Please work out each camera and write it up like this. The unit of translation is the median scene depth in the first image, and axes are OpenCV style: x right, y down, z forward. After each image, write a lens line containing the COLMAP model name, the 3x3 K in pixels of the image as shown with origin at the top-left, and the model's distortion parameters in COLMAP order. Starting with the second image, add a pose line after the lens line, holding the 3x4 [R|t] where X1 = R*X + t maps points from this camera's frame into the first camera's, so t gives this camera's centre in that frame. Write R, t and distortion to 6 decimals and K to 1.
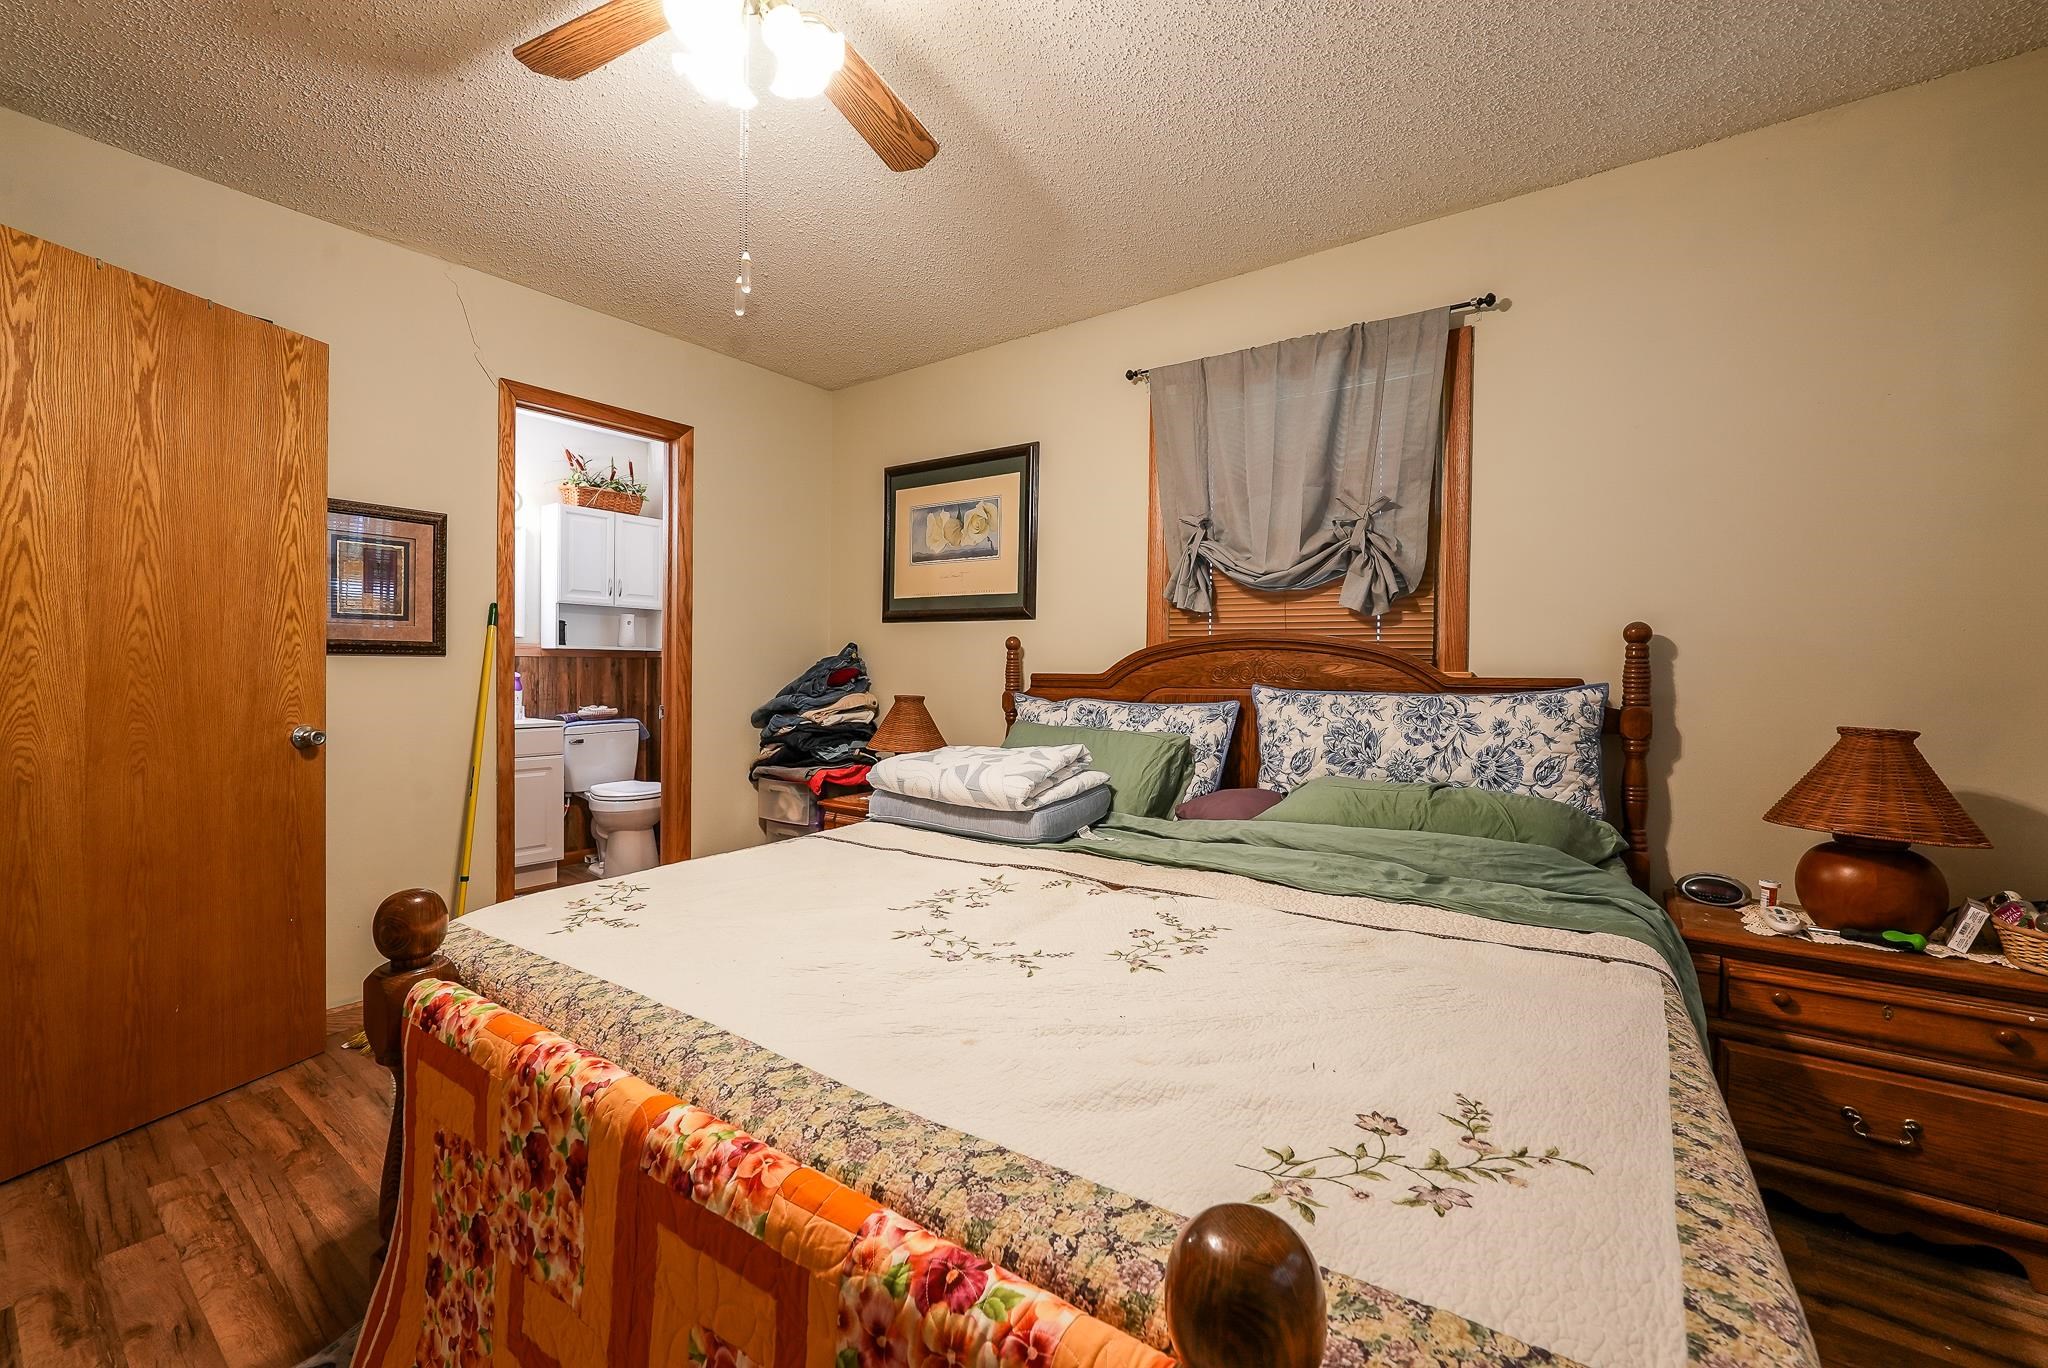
lens RADIAL K [[831.9, 0, 1019.9], [0, 831.9, 681.5], [0, 0, 1]] dist [-0.008659, -0.001820]
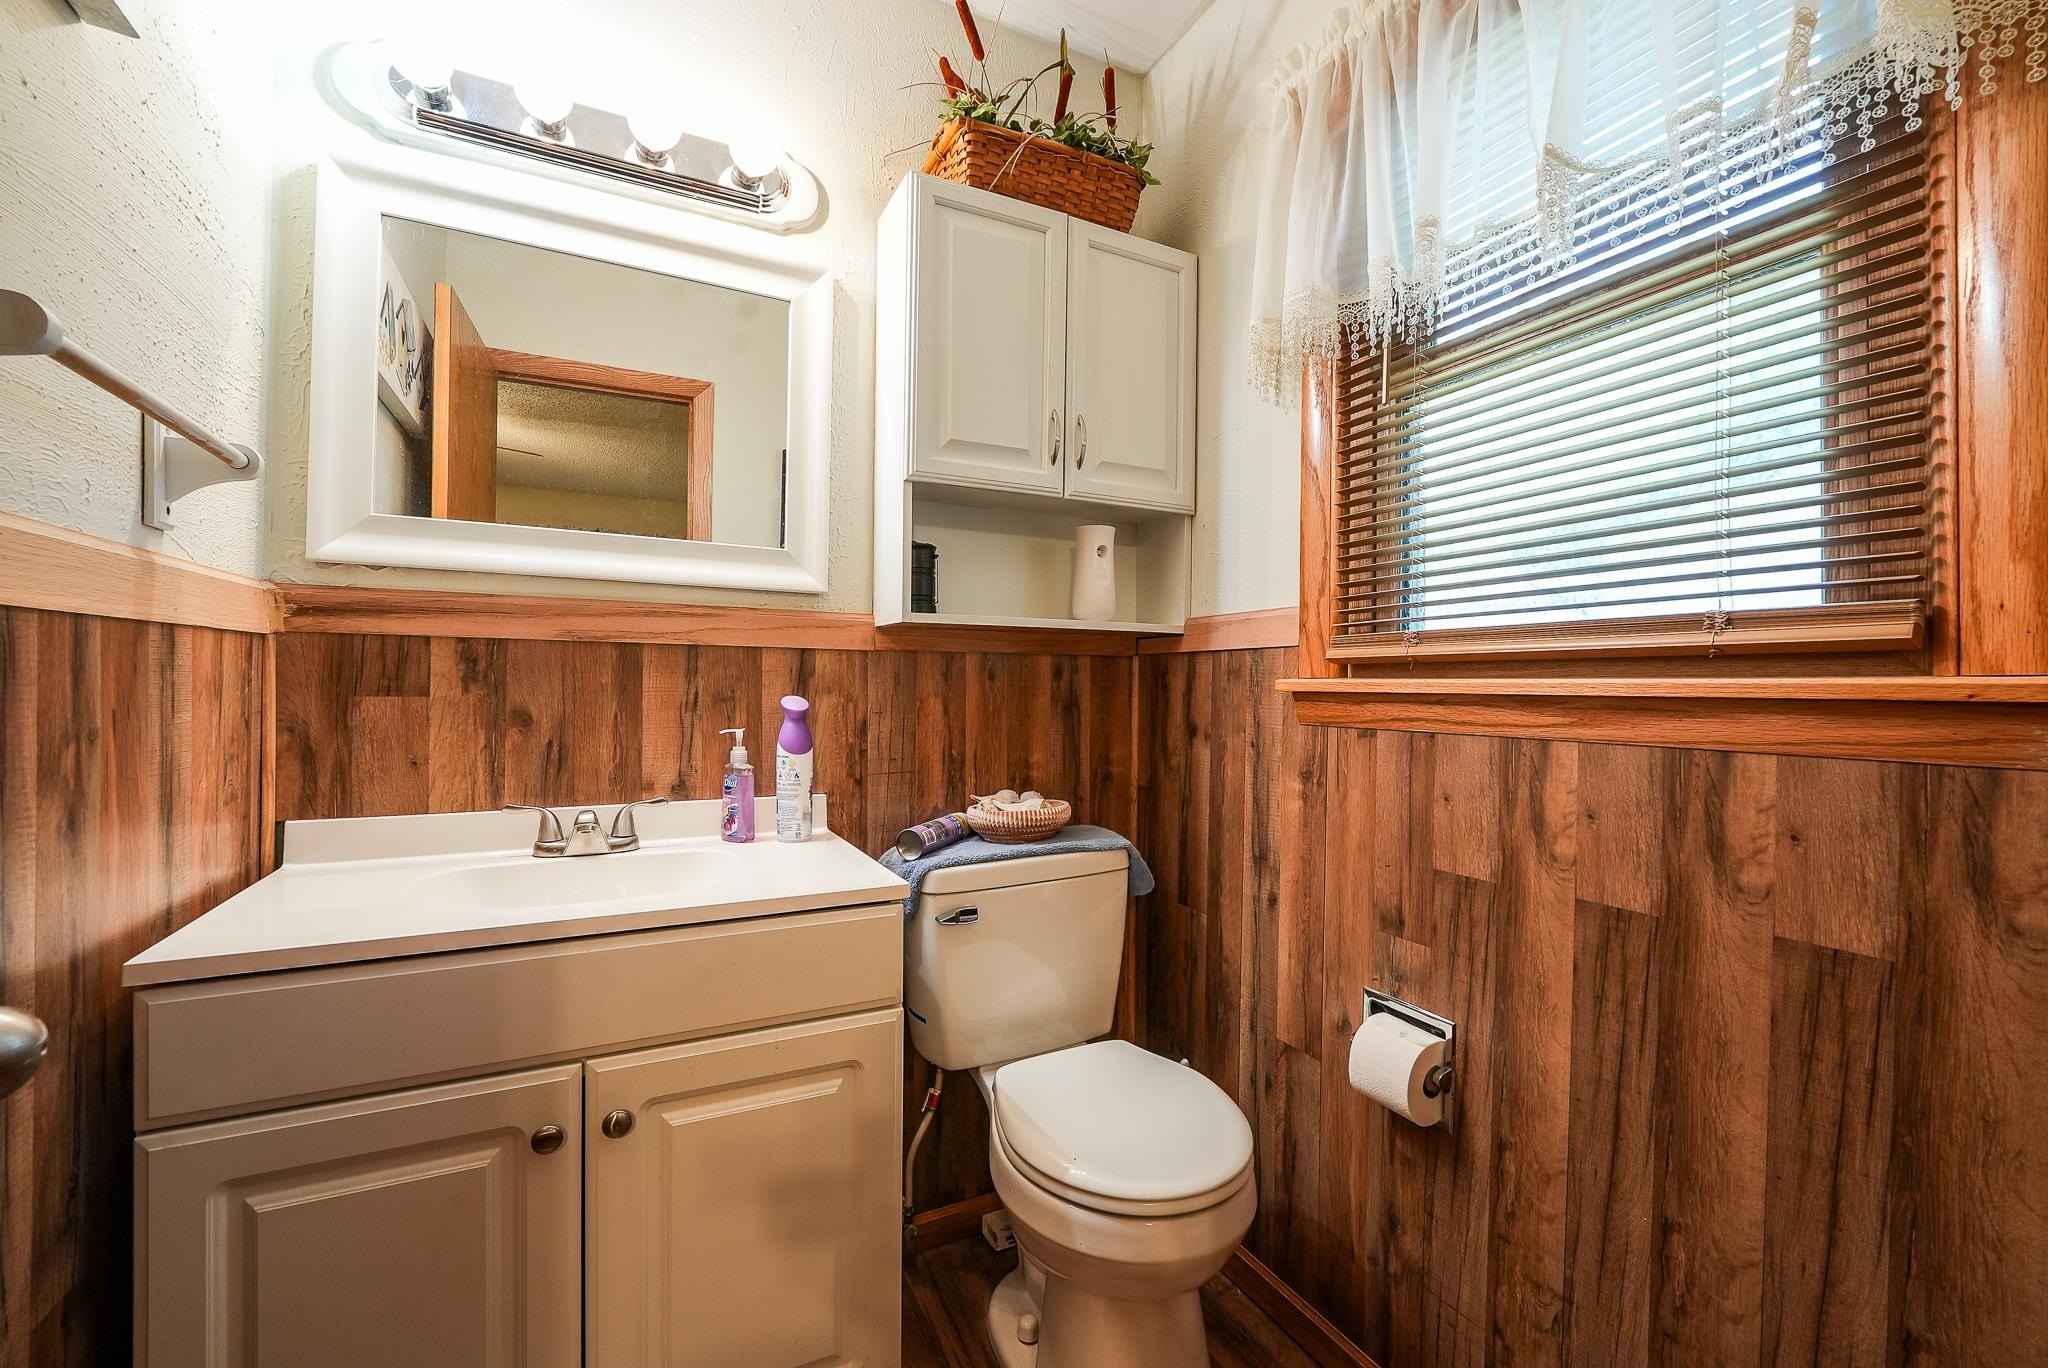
lens RADIAL K [[831.9, 0, 1021.2], [0, 831.9, 686.3], [0, 0, 1]] dist [-0.008659, -0.001820]
pose [[0.894455, 0.000877, -0.447158, -0.347545], [-0.007421, 0.999889, -0.012884, -0.010367], [0.447097, 0.014842, 0.894362, 0.680338]]
